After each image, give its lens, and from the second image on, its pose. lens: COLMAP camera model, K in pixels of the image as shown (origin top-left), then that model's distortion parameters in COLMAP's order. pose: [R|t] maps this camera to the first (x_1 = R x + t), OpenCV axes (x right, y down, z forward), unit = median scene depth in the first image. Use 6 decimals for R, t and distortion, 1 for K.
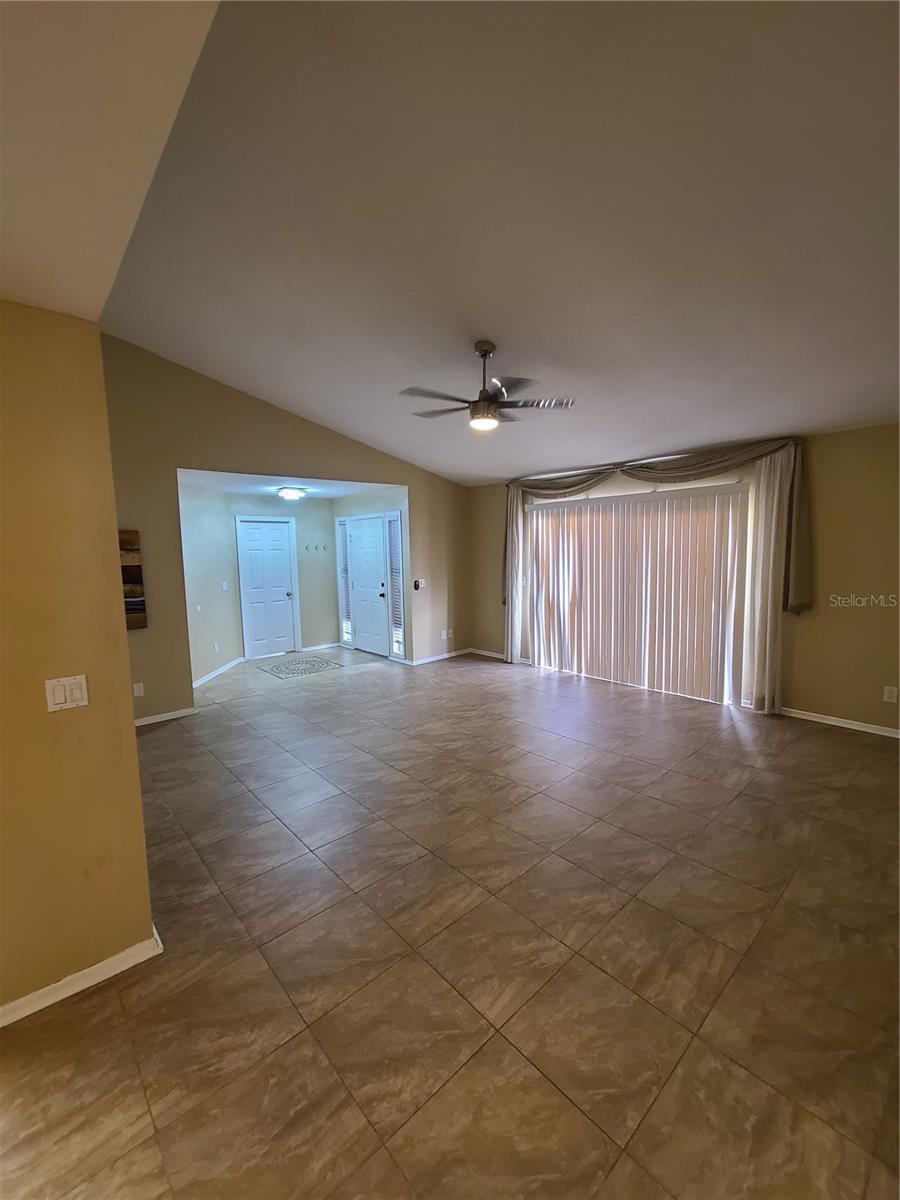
lens RADIAL K [[489.3, 0, 450.8], [0, 489.3, 596.1], [0, 0, 1]] dist [0.001074, -0.004094]
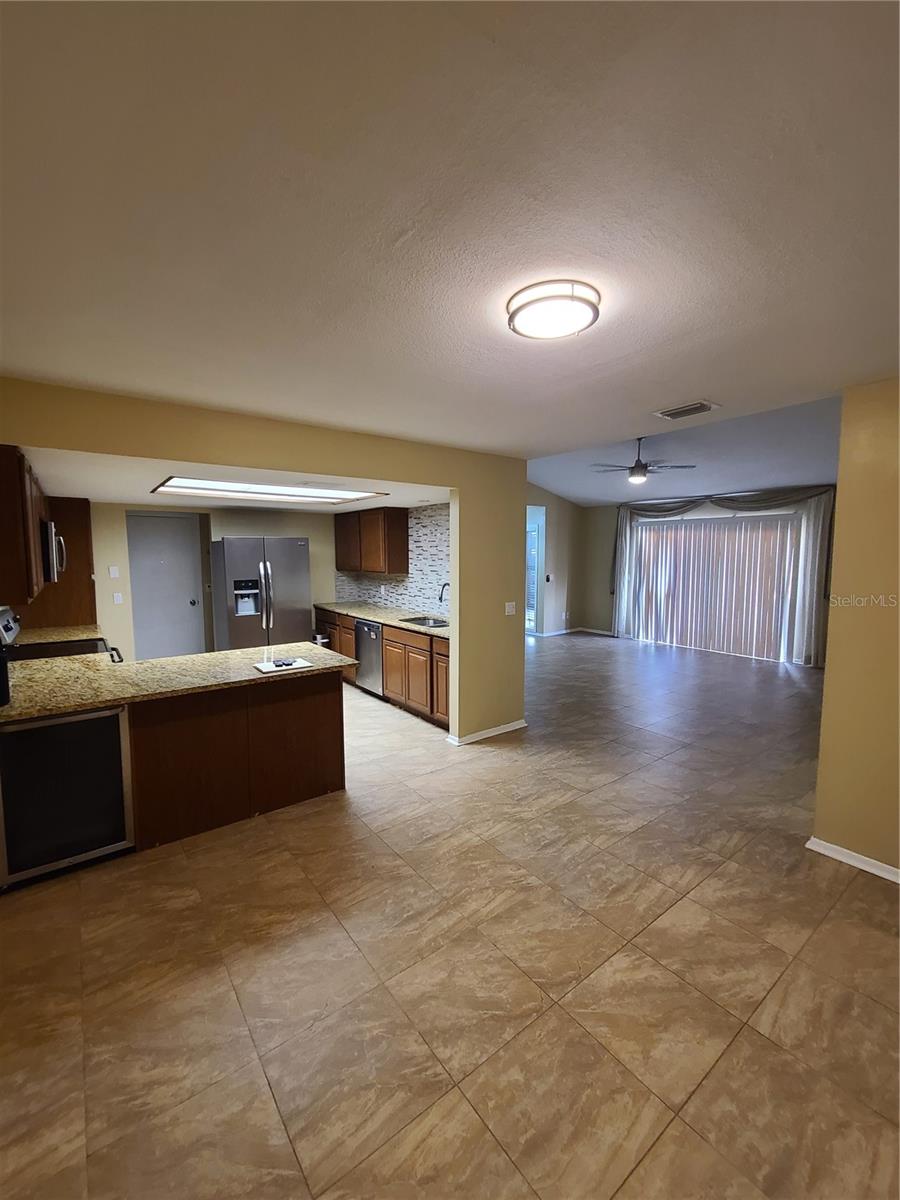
lens RADIAL K [[489.3, 0, 451.0], [0, 489.3, 597.3], [0, 0, 1]] dist [0.001074, -0.004094]
pose [[0.996442, 0.025028, -0.080481, -0.241606], [-0.025258, 0.999679, -0.001836, 0.041379], [0.080409, 0.003863, 0.996754, -0.415939]]
